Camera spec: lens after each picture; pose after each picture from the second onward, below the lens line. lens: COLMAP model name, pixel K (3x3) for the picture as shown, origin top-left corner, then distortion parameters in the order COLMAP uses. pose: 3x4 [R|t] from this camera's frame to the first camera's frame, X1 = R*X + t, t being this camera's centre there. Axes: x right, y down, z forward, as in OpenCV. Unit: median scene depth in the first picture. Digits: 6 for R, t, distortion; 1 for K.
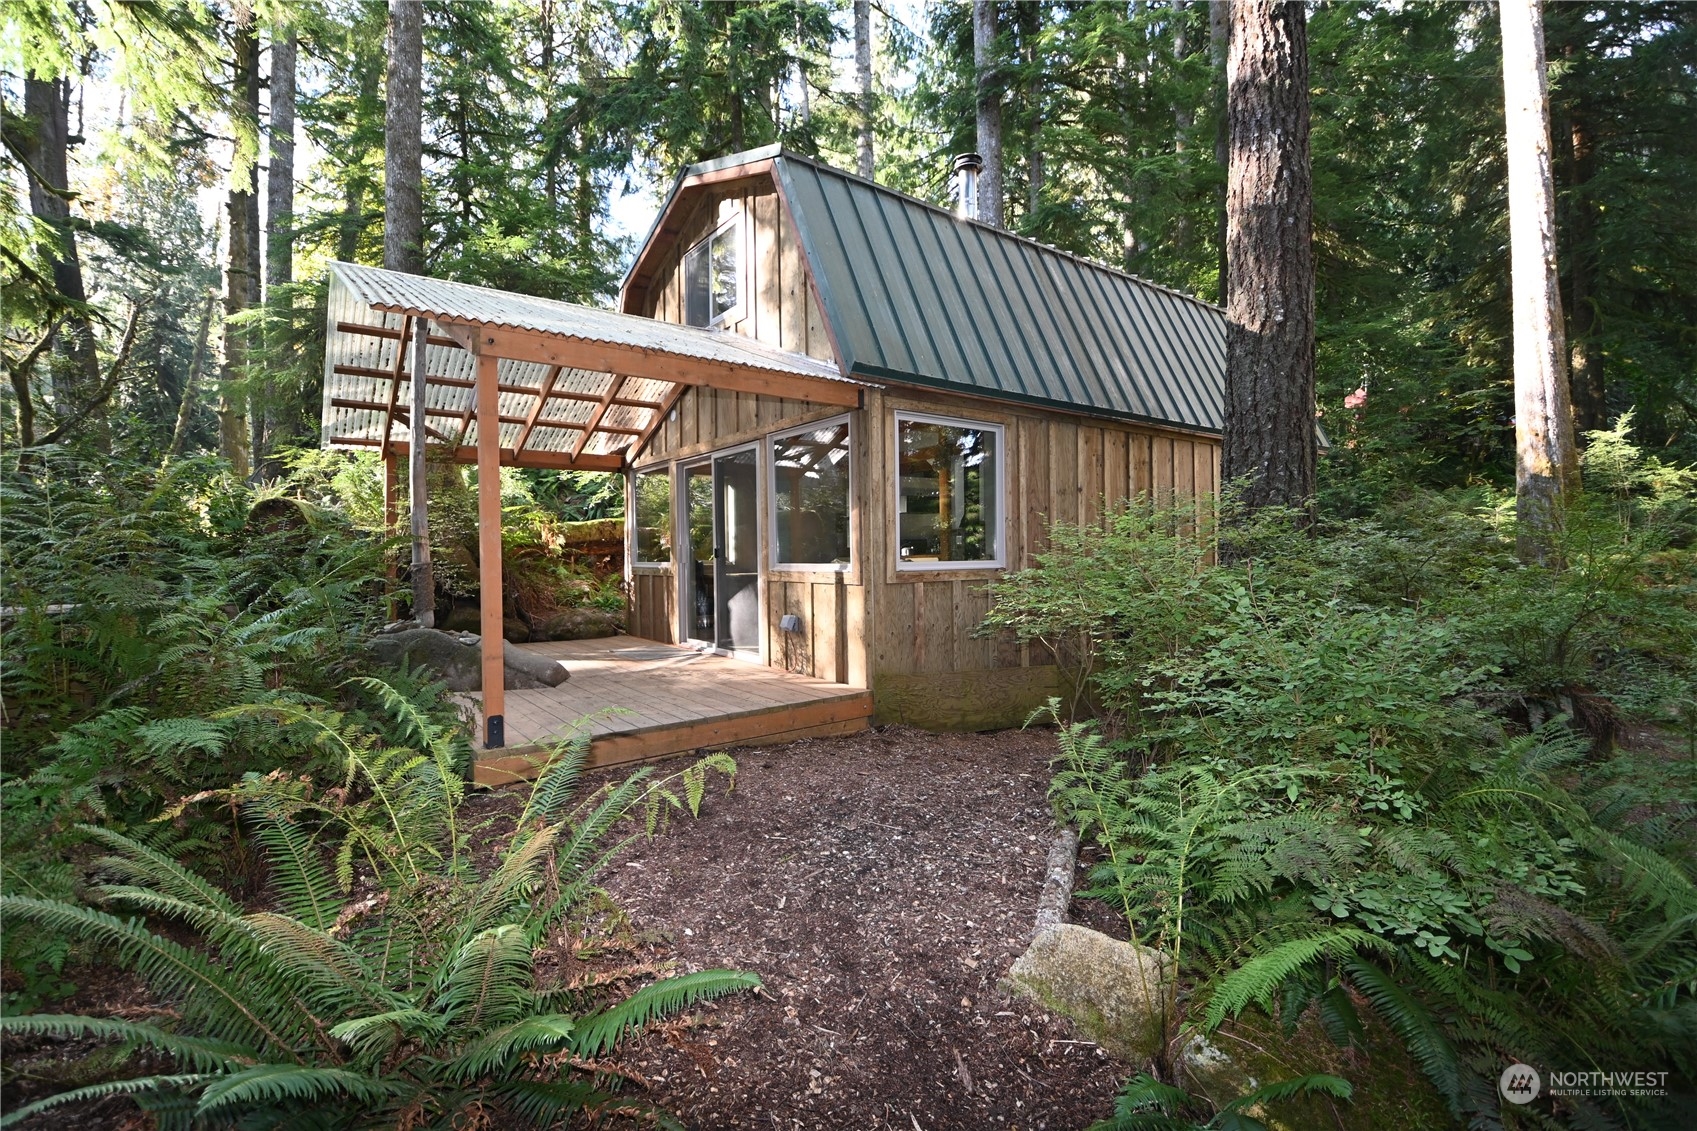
lens RADIAL K [[753.9, 0, 841.1], [0, 753.9, 557.1], [0, 0, 1]] dist [-0.002956, -0.001646]
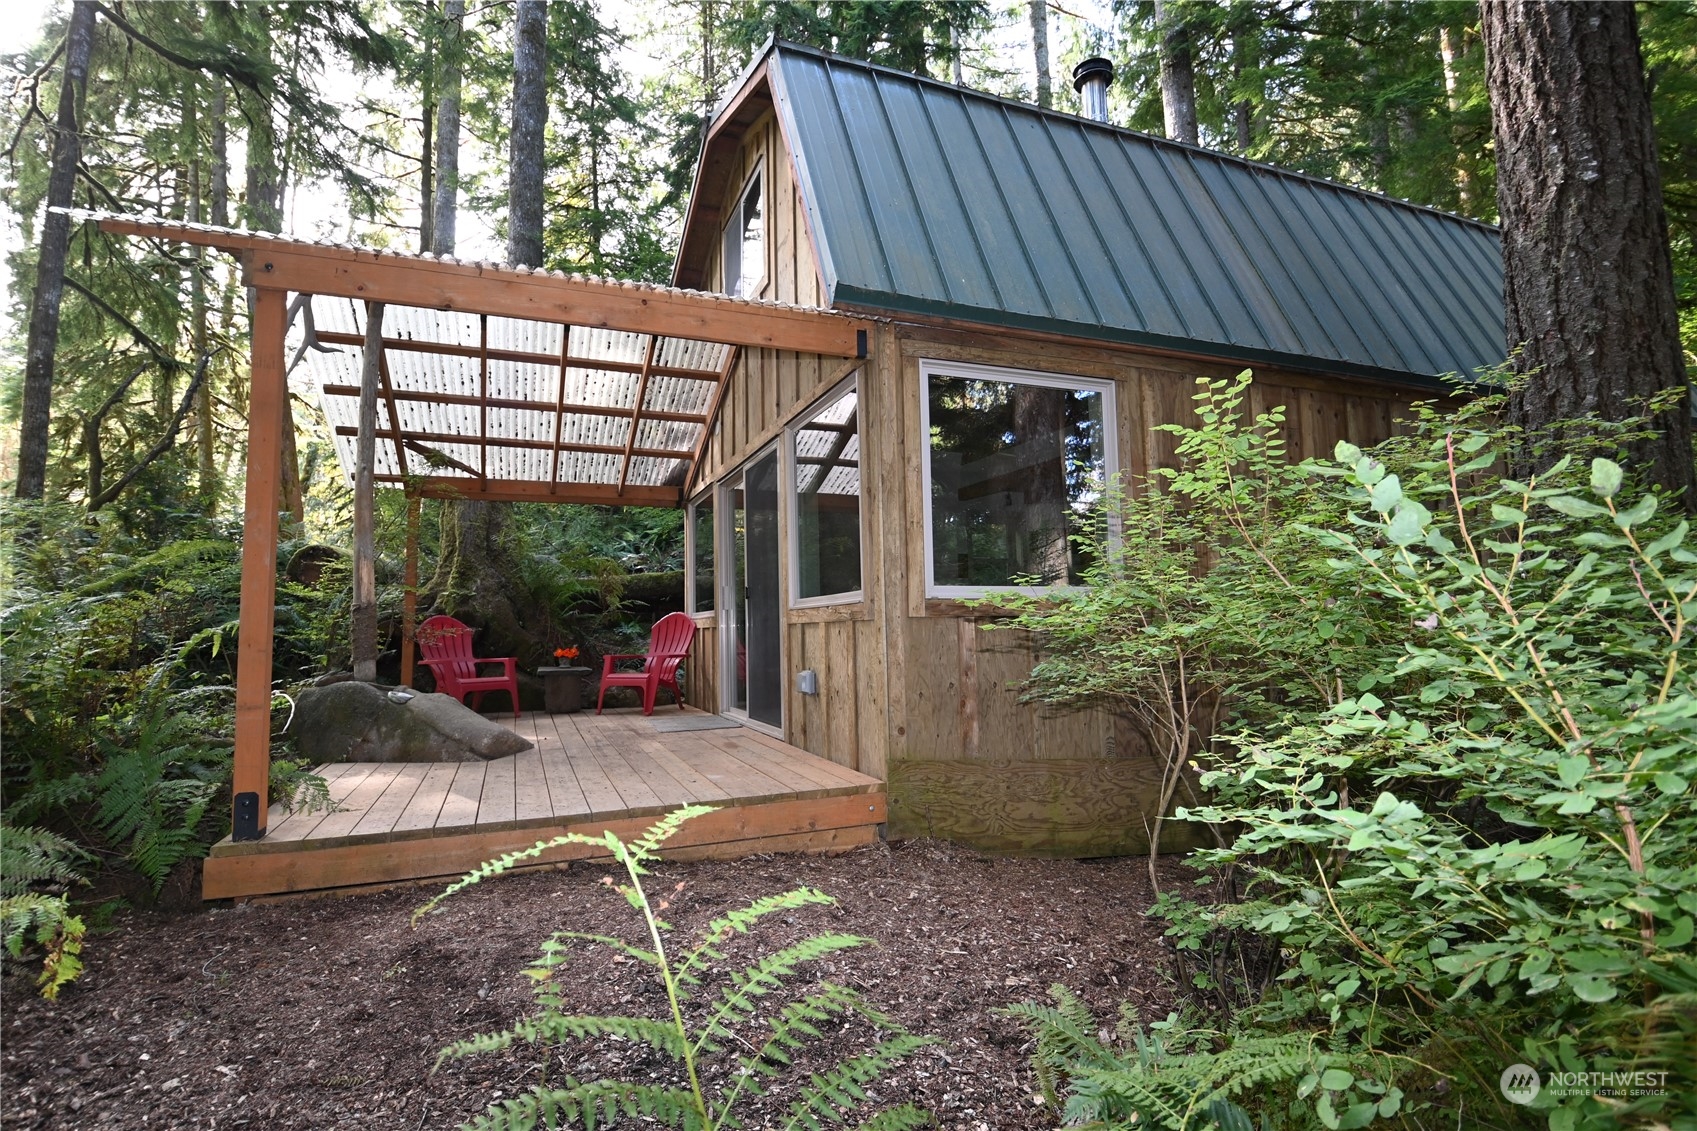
lens RADIAL K [[815.4, 0, 854.2], [0, 815.4, 569.5], [0, 0, 1]] dist [-0.024454, -0.001972]
pose [[0.964715, -0.027352, -0.261870, 0.185398], [0.005259, 0.996393, -0.084695, 0.048799], [0.263242, 0.080329, 0.961380, 0.284568]]
